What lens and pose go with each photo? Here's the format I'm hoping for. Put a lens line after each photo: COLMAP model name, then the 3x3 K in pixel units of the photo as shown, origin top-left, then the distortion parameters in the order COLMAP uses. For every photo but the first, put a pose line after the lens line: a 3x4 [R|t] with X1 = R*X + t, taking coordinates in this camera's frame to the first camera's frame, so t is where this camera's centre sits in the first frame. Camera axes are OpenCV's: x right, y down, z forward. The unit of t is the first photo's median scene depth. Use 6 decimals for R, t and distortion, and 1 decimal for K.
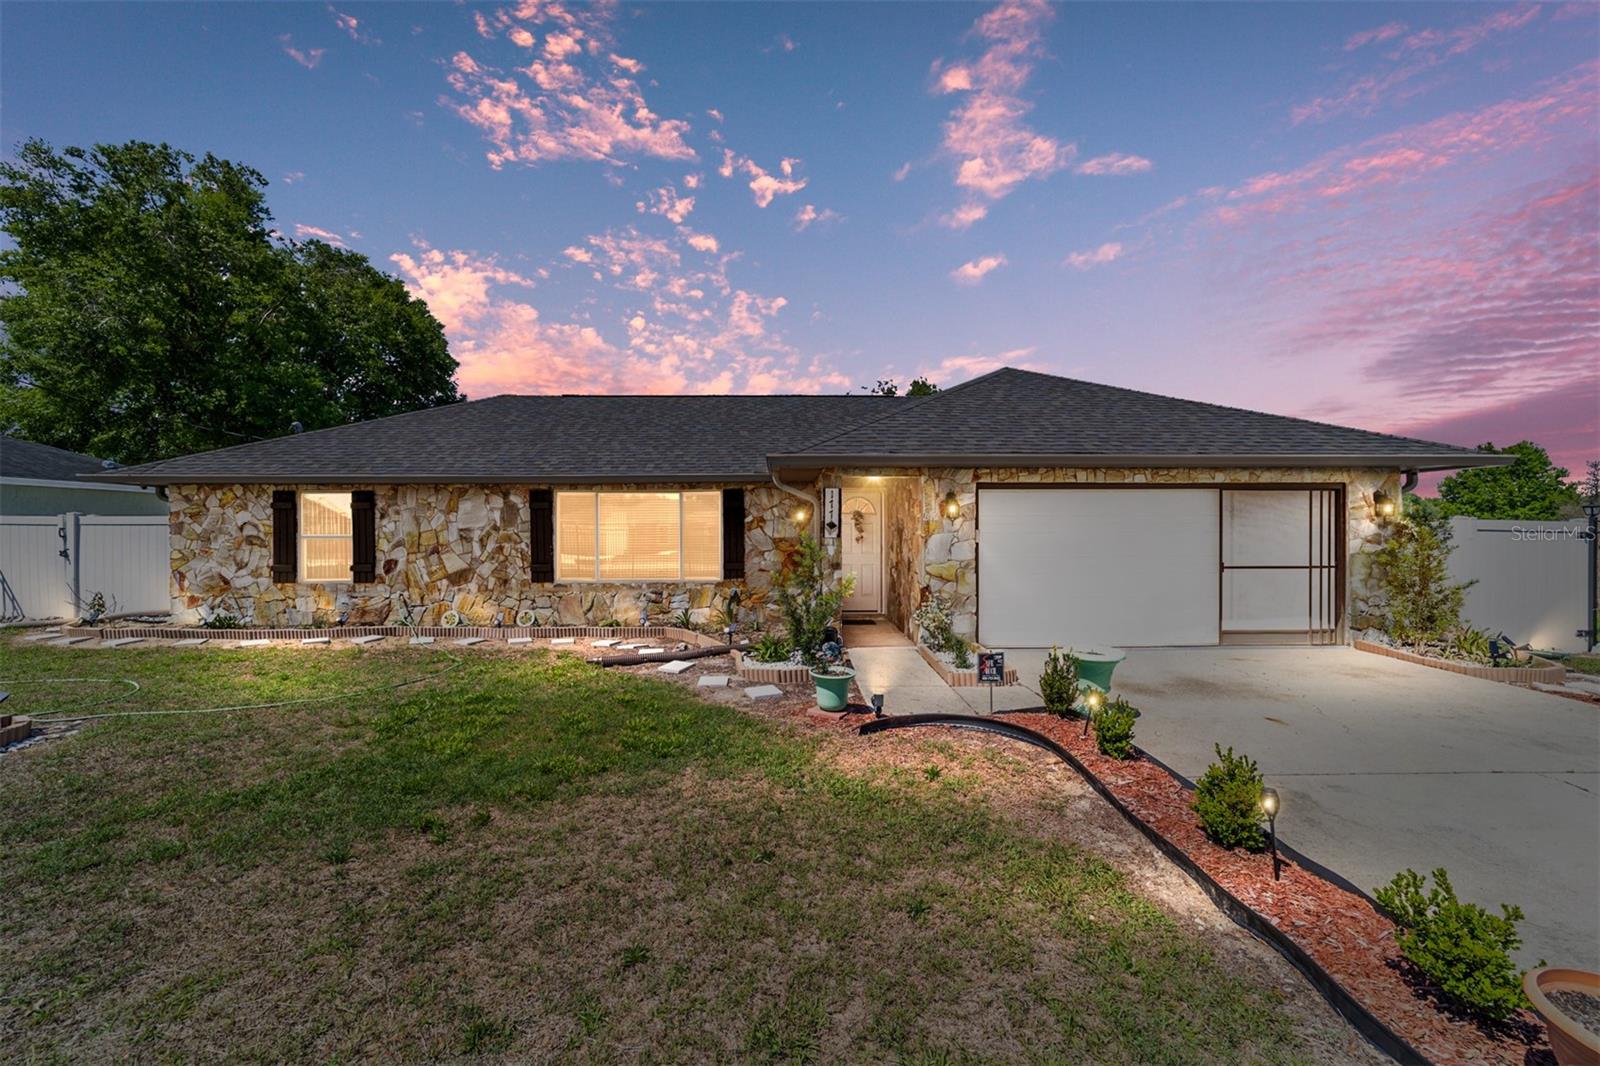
lens RADIAL K [[619.8, 0, 800.3], [0, 619.8, 528.6], [0, 0, 1]] dist [-0.010455, 0.004356]
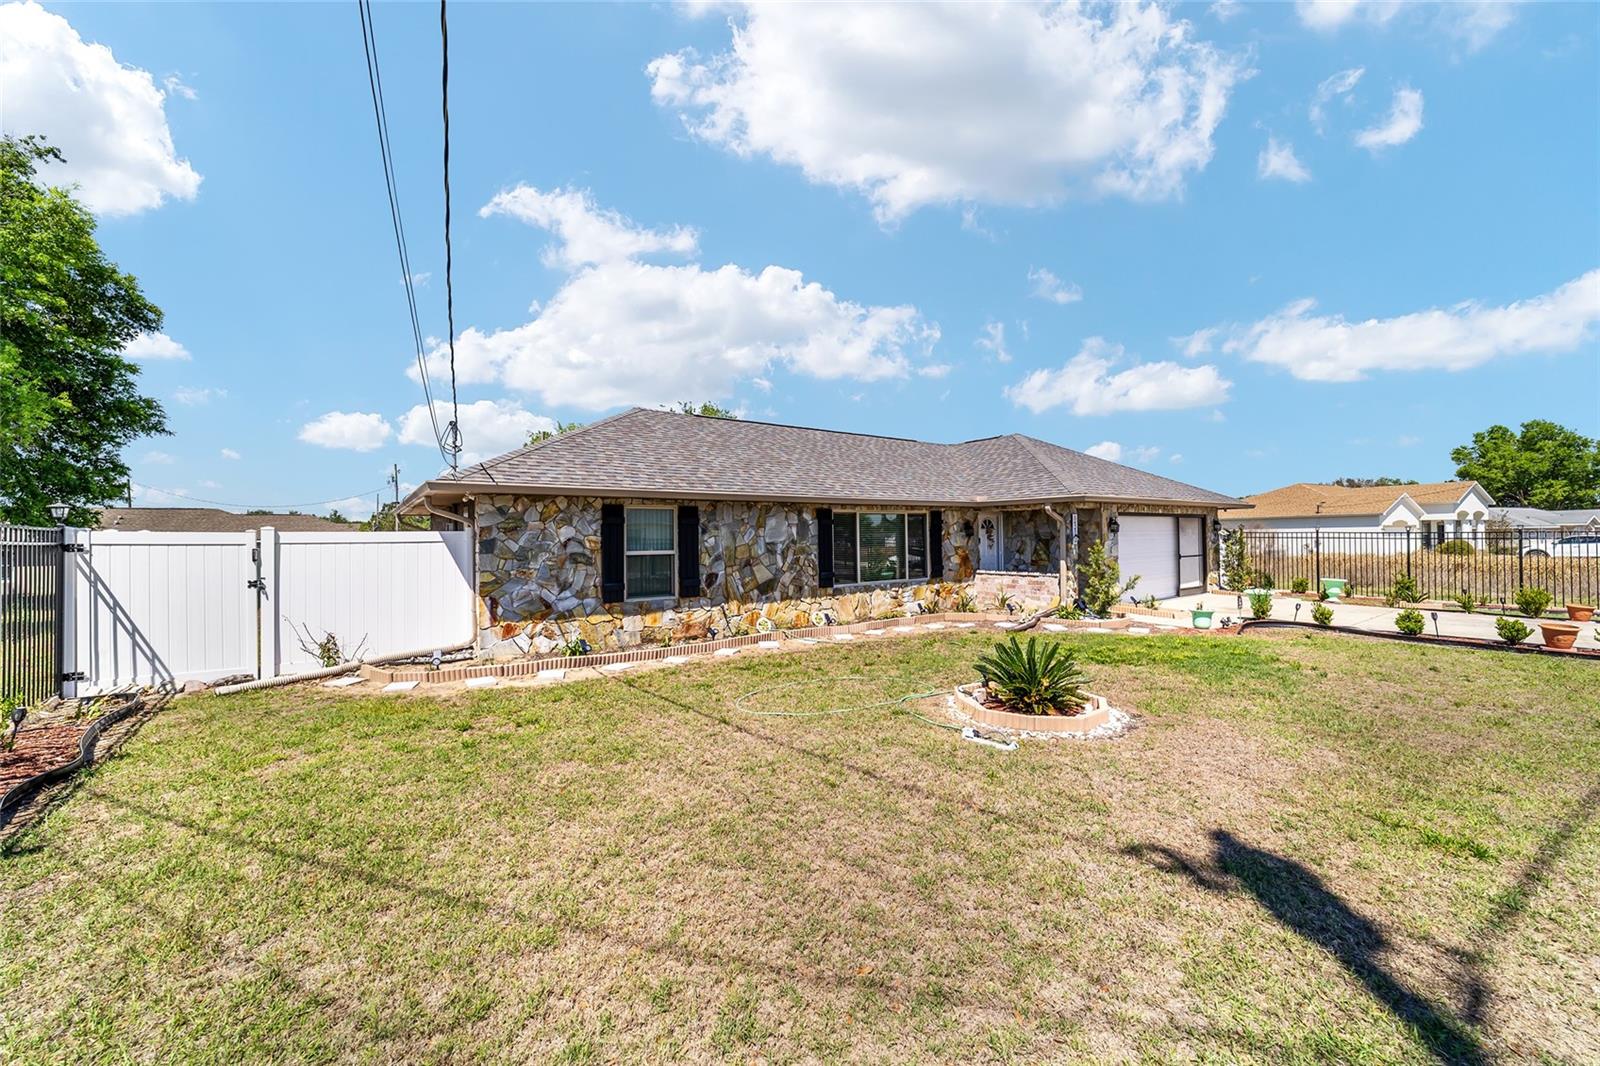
lens RADIAL K [[619.8, 0, 795.0], [0, 619.8, 536.5], [0, 0, 1]] dist [-0.010455, 0.004356]
pose [[0.821293, -0.006538, 0.570469, -1.140614], [0.010552, 0.999937, -0.003732, -0.006181], [-0.570408, 0.009084, 0.821311, 0.065816]]
